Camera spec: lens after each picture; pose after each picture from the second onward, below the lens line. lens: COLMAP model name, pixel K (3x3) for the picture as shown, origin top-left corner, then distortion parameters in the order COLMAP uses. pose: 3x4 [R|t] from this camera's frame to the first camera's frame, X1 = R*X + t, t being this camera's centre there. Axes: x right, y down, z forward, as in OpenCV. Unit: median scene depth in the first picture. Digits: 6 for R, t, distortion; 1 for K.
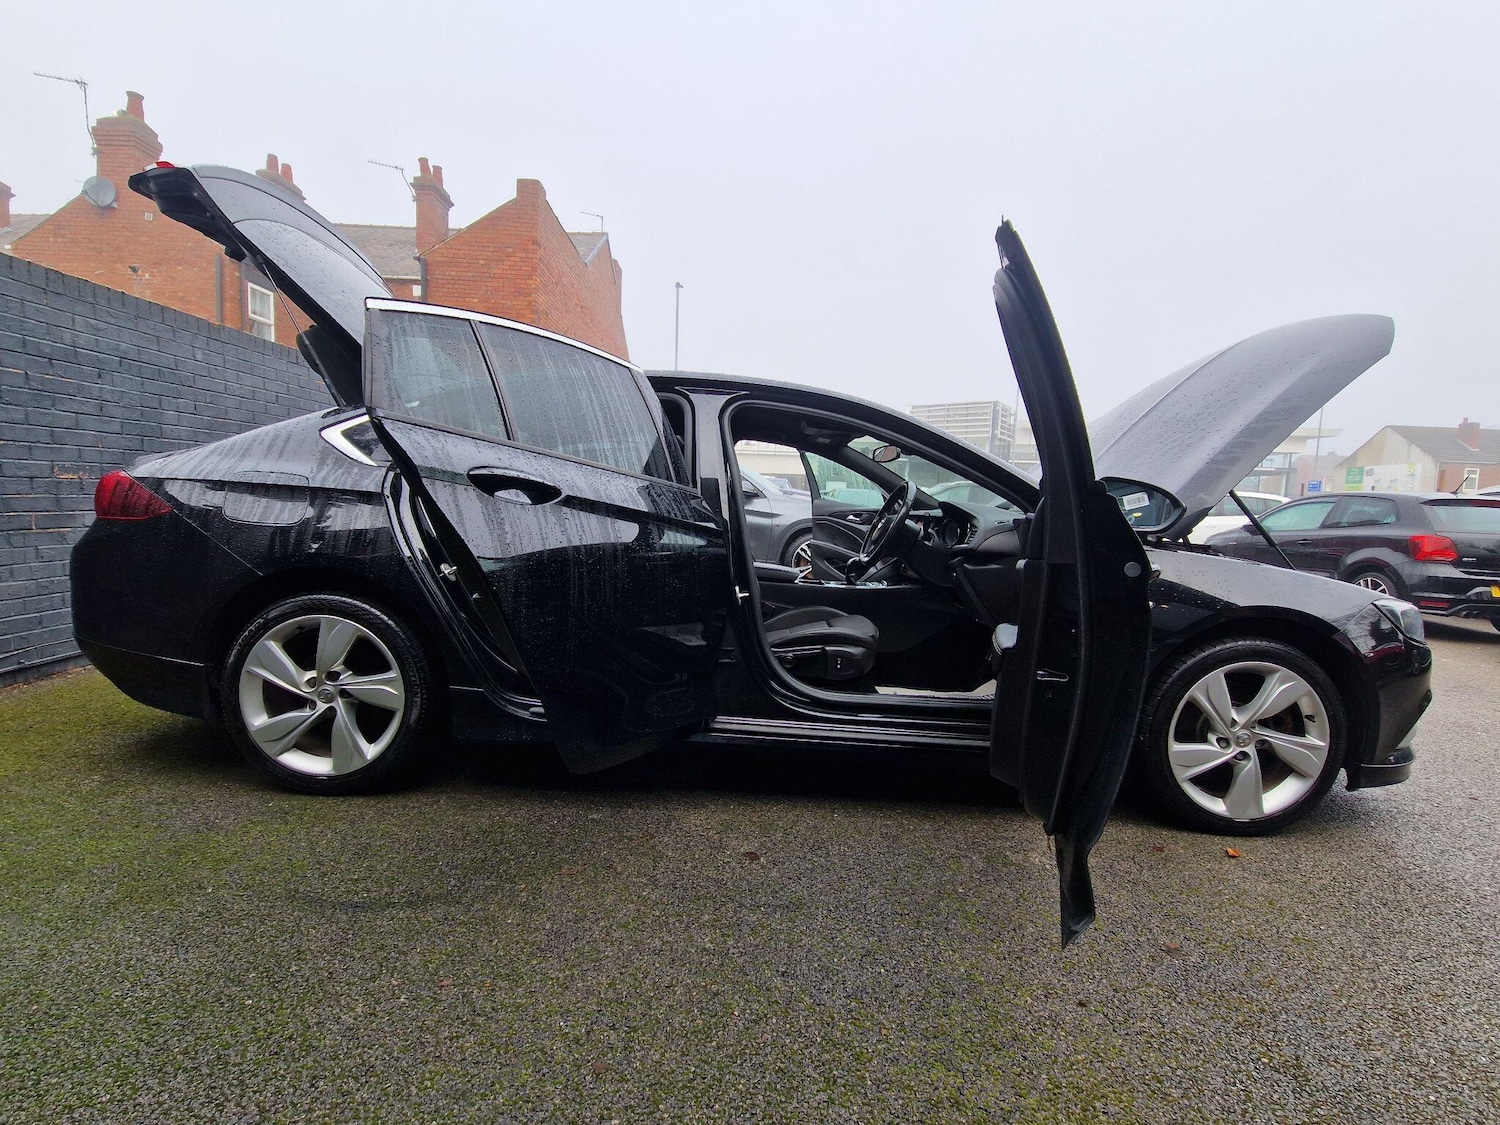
lens RADIAL K [[656.4, 0, 746.3], [0, 656.4, 562.0], [0, 0, 1]] dist [0.010717, -0.008769]
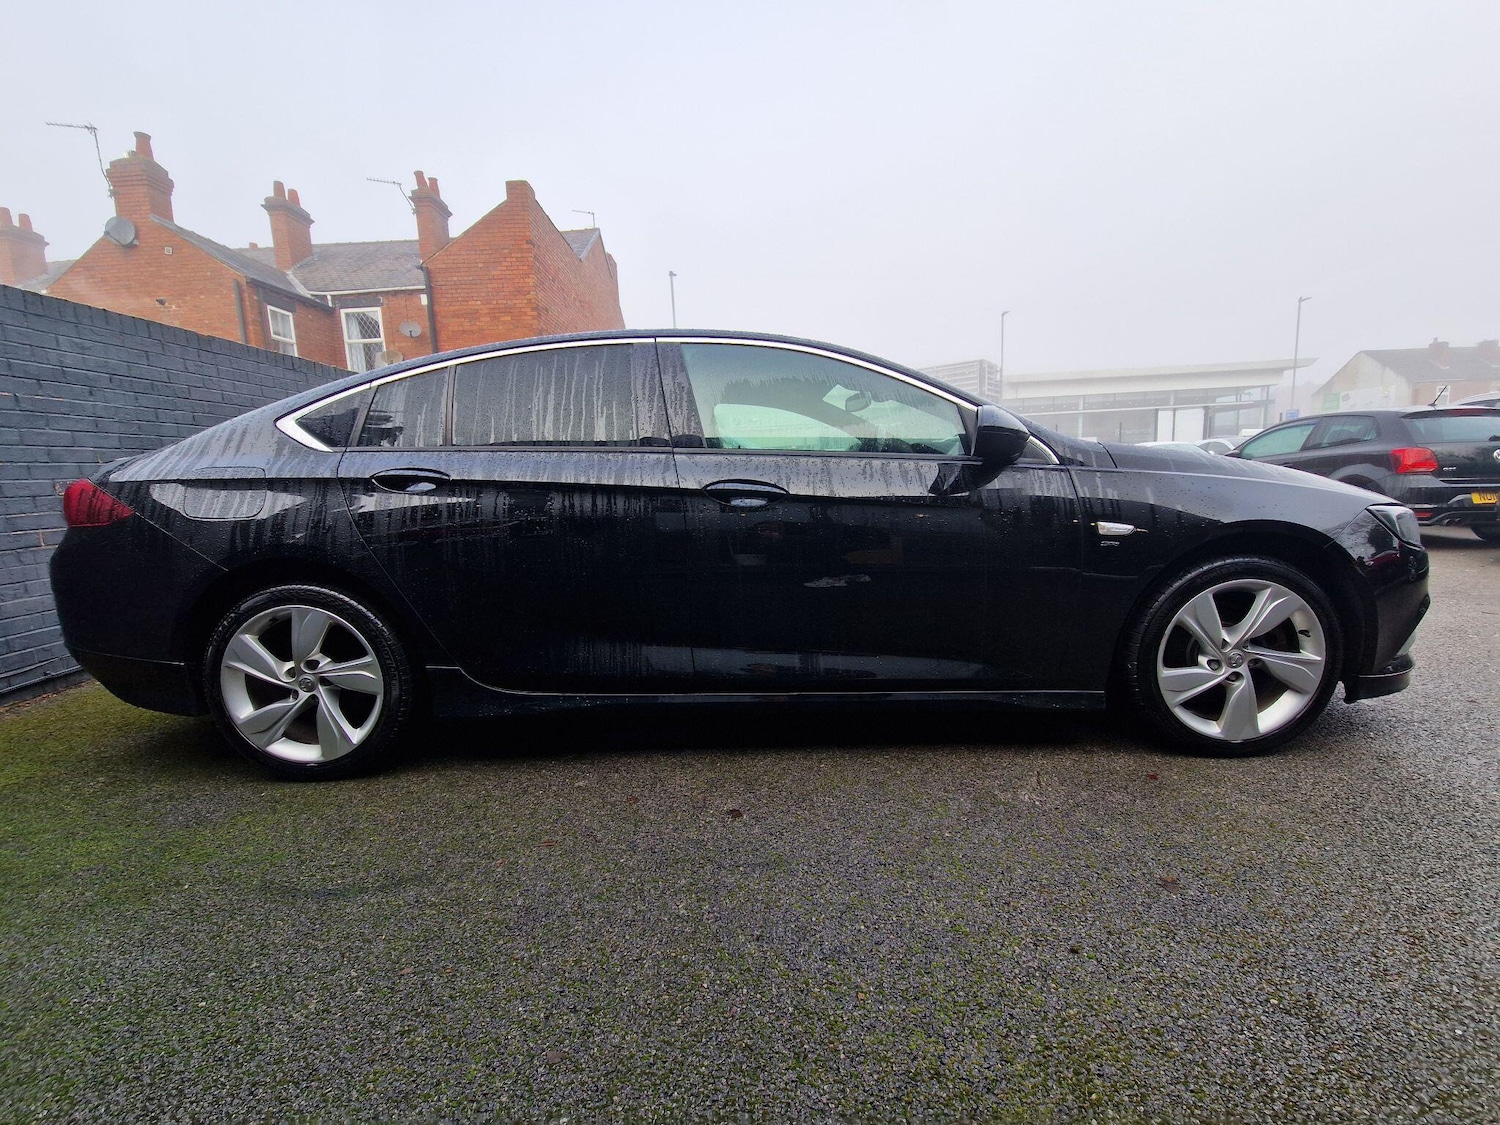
lens RADIAL K [[604.9, 0, 747.0], [0, 604.9, 561.6], [0, 0, 1]] dist [0.014104, -0.011602]
pose [[0.996614, -0.078338, -0.024987, 0.073091], [0.079472, 0.995672, 0.048190, 0.025530], [0.021104, -0.050012, 0.998526, 0.100692]]
